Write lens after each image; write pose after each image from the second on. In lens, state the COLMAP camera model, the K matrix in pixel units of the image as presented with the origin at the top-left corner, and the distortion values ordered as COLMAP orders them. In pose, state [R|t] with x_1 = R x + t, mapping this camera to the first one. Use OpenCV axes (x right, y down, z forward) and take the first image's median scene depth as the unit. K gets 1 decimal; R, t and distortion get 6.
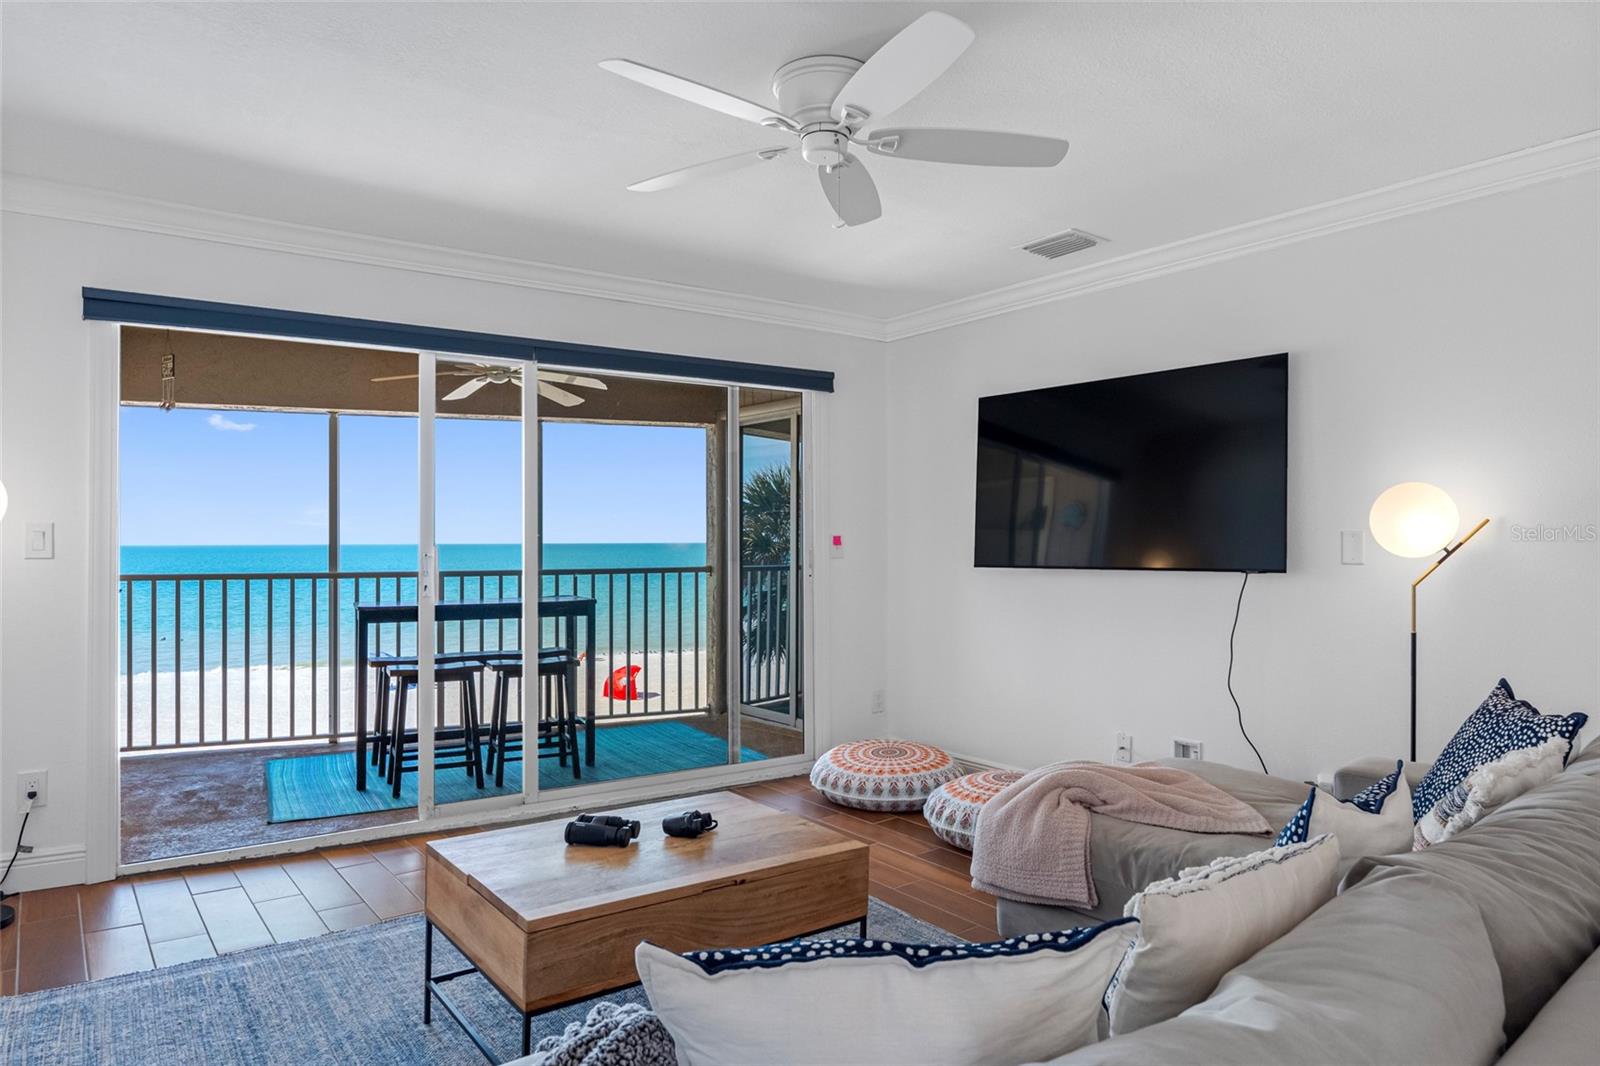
lens RADIAL K [[987.2, 0, 792.8], [0, 987.2, 529.8], [0, 0, 1]] dist [0.001351, 0.000638]
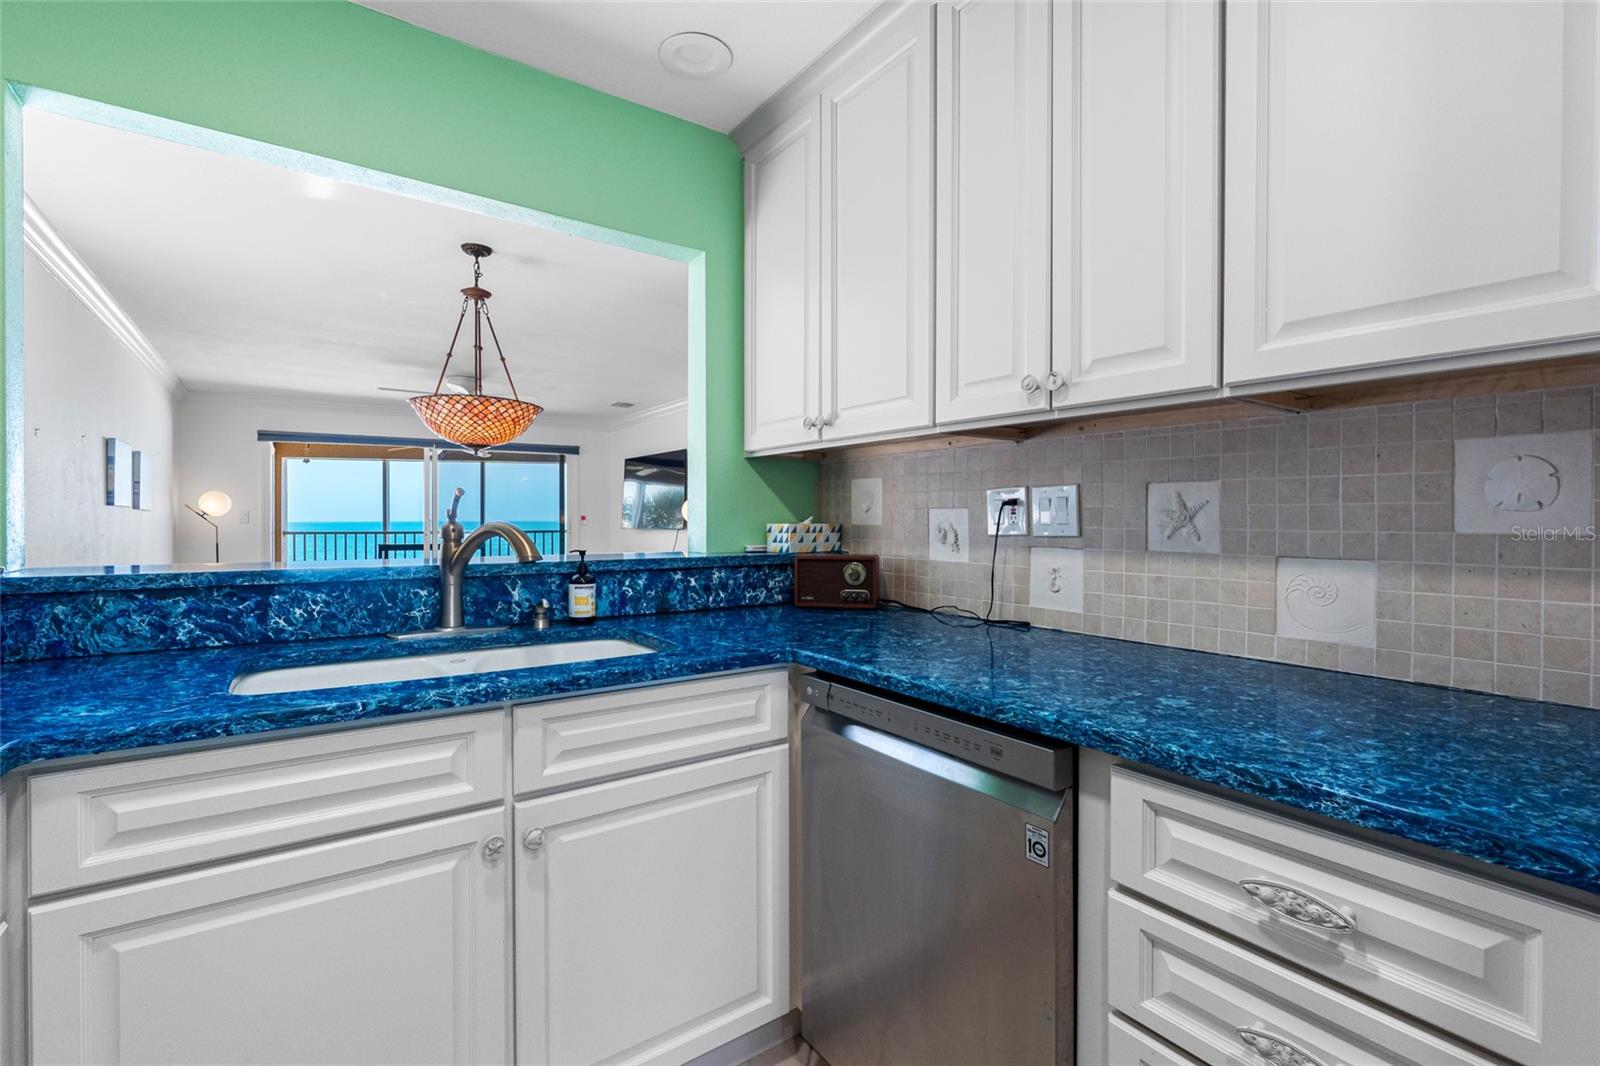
lens RADIAL K [[713.8, 0, 798.1], [0, 713.8, 524.7], [0, 0, 1]] dist [-0.002436, 0.000148]
pose [[0.999305, 0.003338, -0.037124, 0.675477], [-0.002648, 0.999823, 0.018615, -0.006416], [0.037180, -0.018504, 0.999137, -0.742831]]
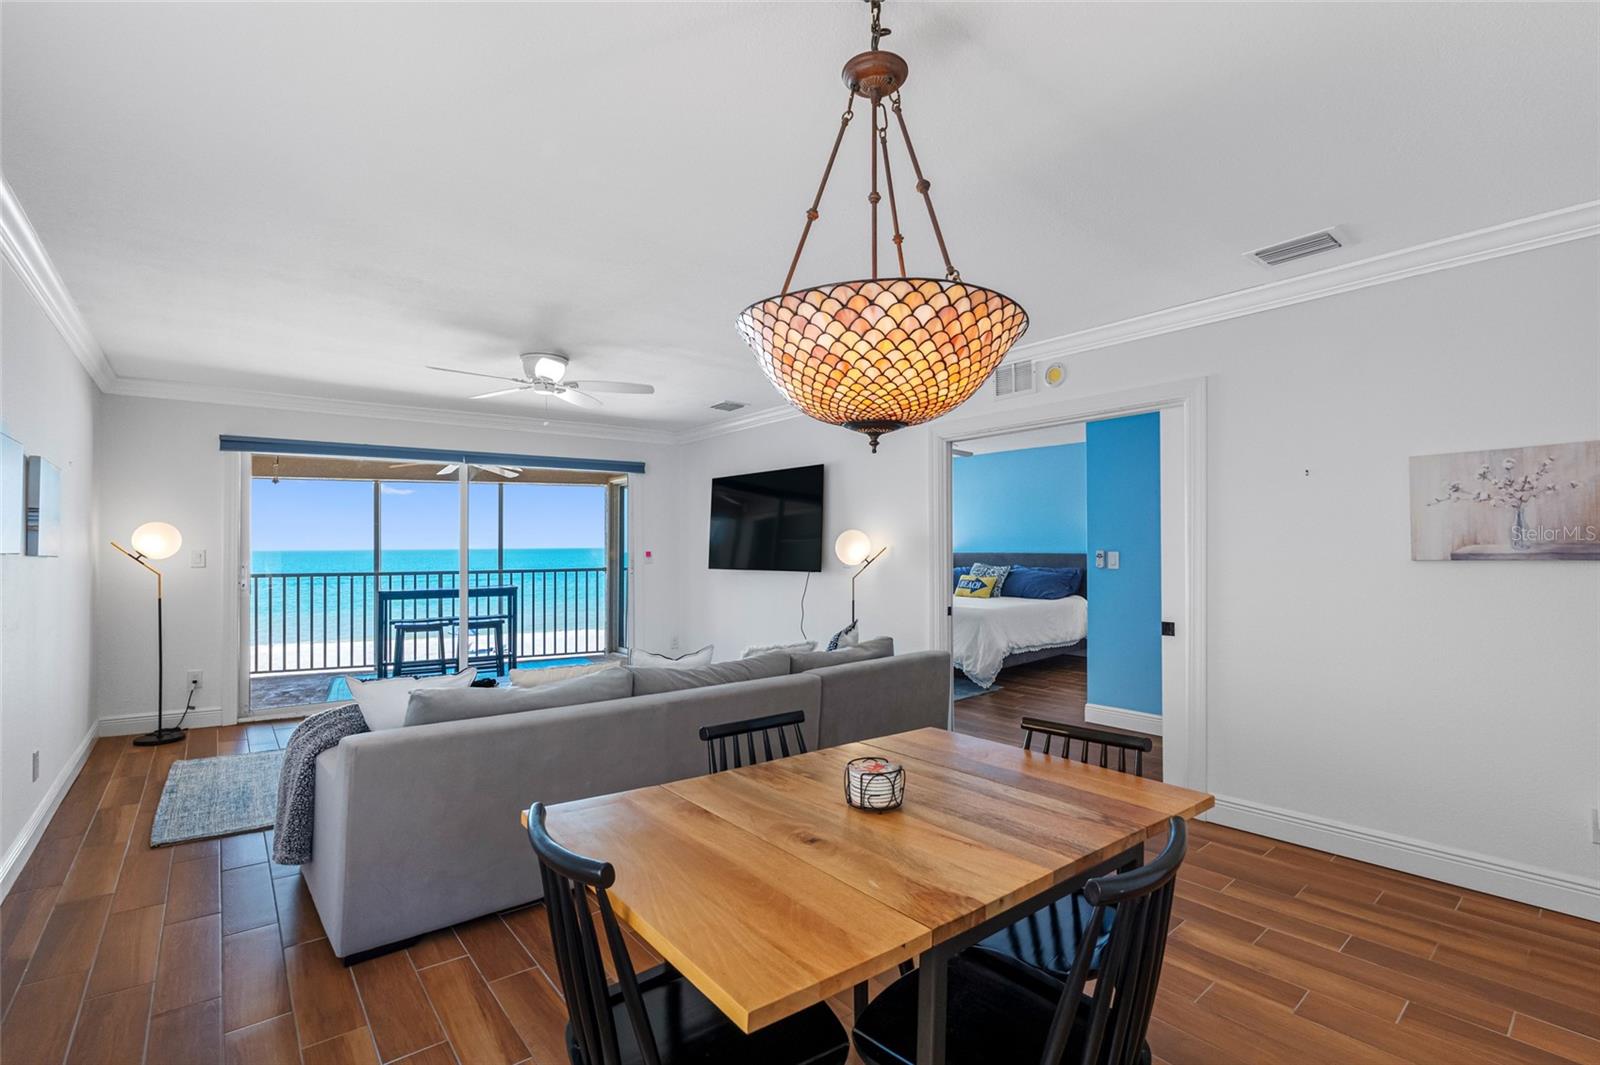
lens RADIAL K [[726.8, 0, 802.4], [0, 726.8, 536.5], [0, 0, 1]] dist [-0.000134, 0.000584]
pose [[0.999646, -0.001565, 0.026576, 0.318751], [0.001595, 0.999998, -0.001076, -0.021717], [-0.026574, 0.001118, 0.999646, -0.383353]]
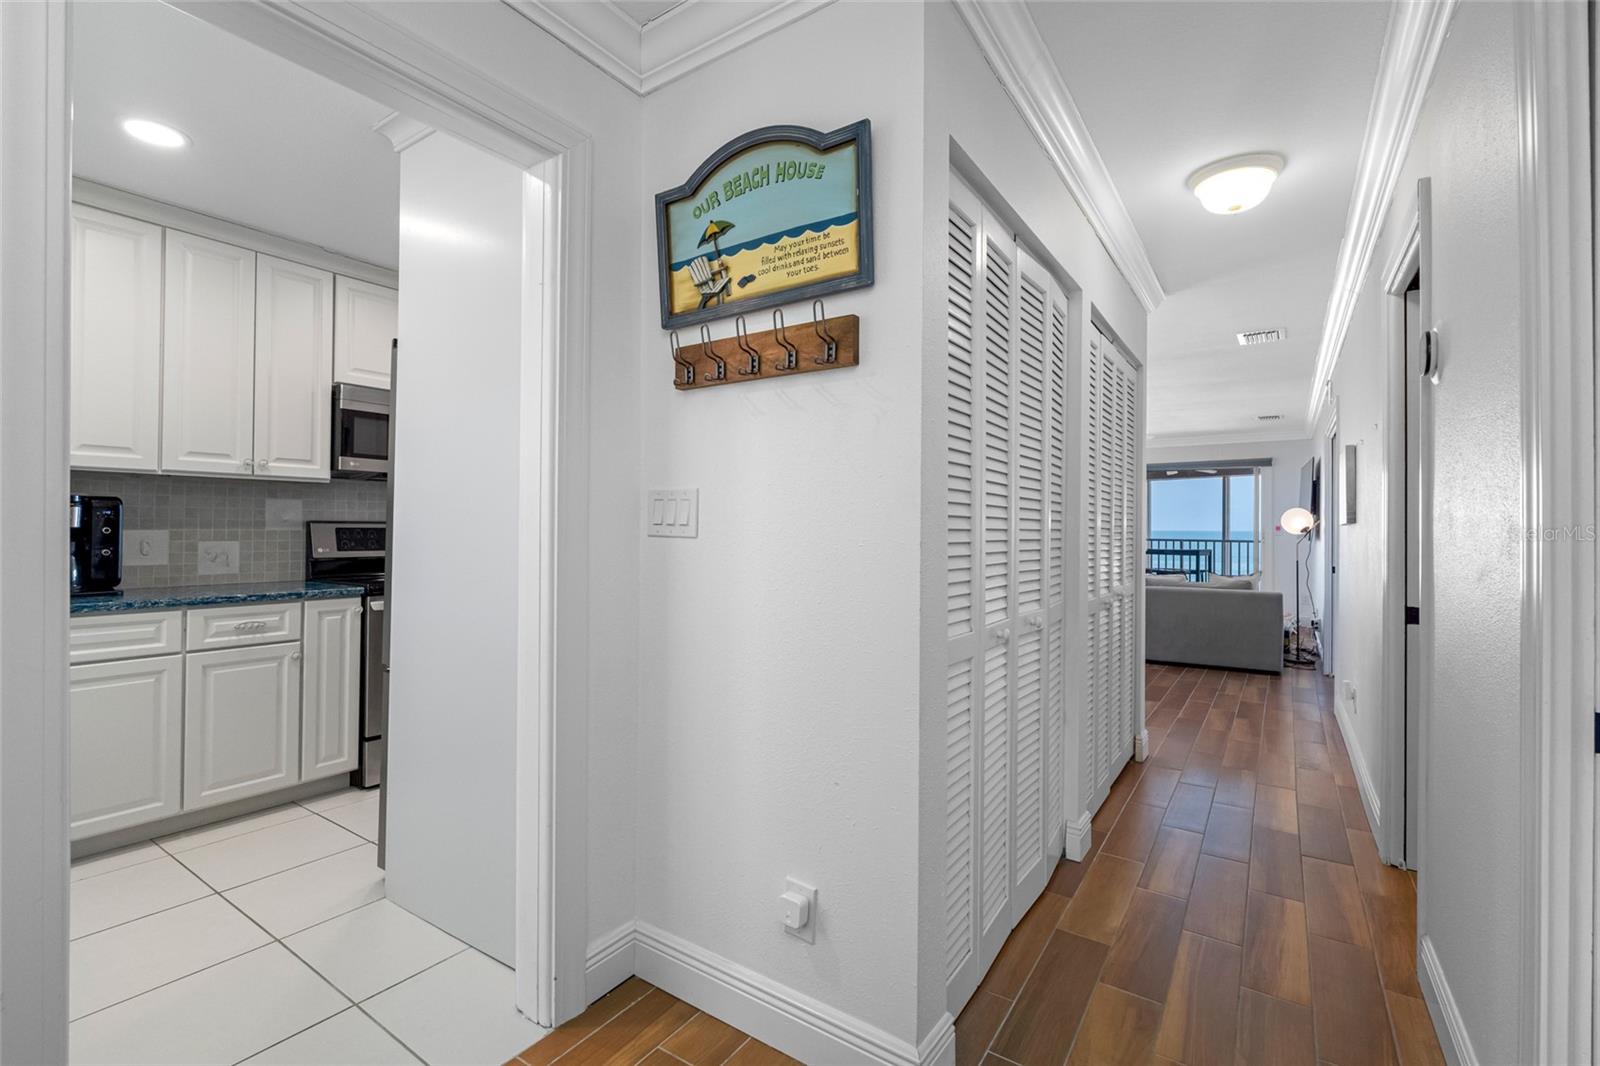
lens RADIAL K [[713.8, 0, 798.1], [0, 713.8, 524.7], [0, 0, 1]] dist [-0.002436, 0.000148]
pose [[0.312593, 0.003410, -0.949881, 1.440341], [0.003619, 0.999982, 0.004781, -0.011449], [0.949880, -0.004932, 0.312575, -0.688596]]
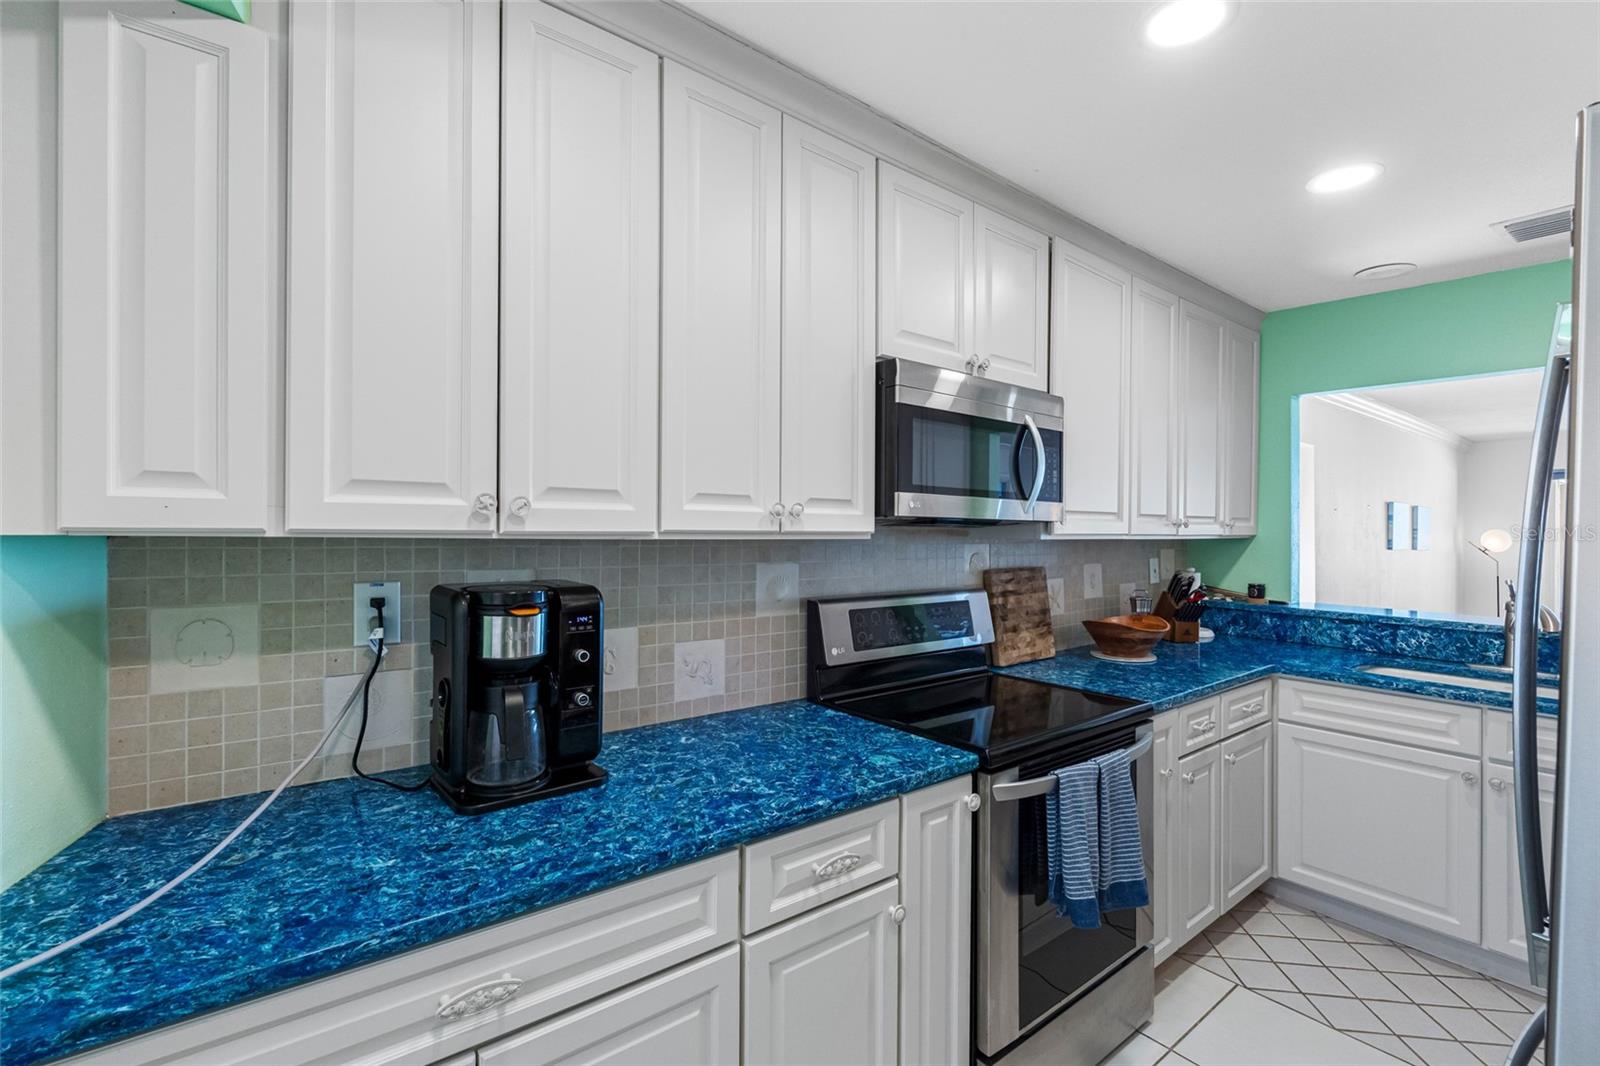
lens RADIAL K [[713.8, 0, 798.1], [0, 713.8, 524.7], [0, 0, 1]] dist [-0.002436, 0.000148]
pose [[0.018868, 0.000061, -0.999822, 1.019797], [0.002714, 0.999996, 0.000113, -0.058522], [0.999818, -0.002715, 0.018868, -0.952775]]
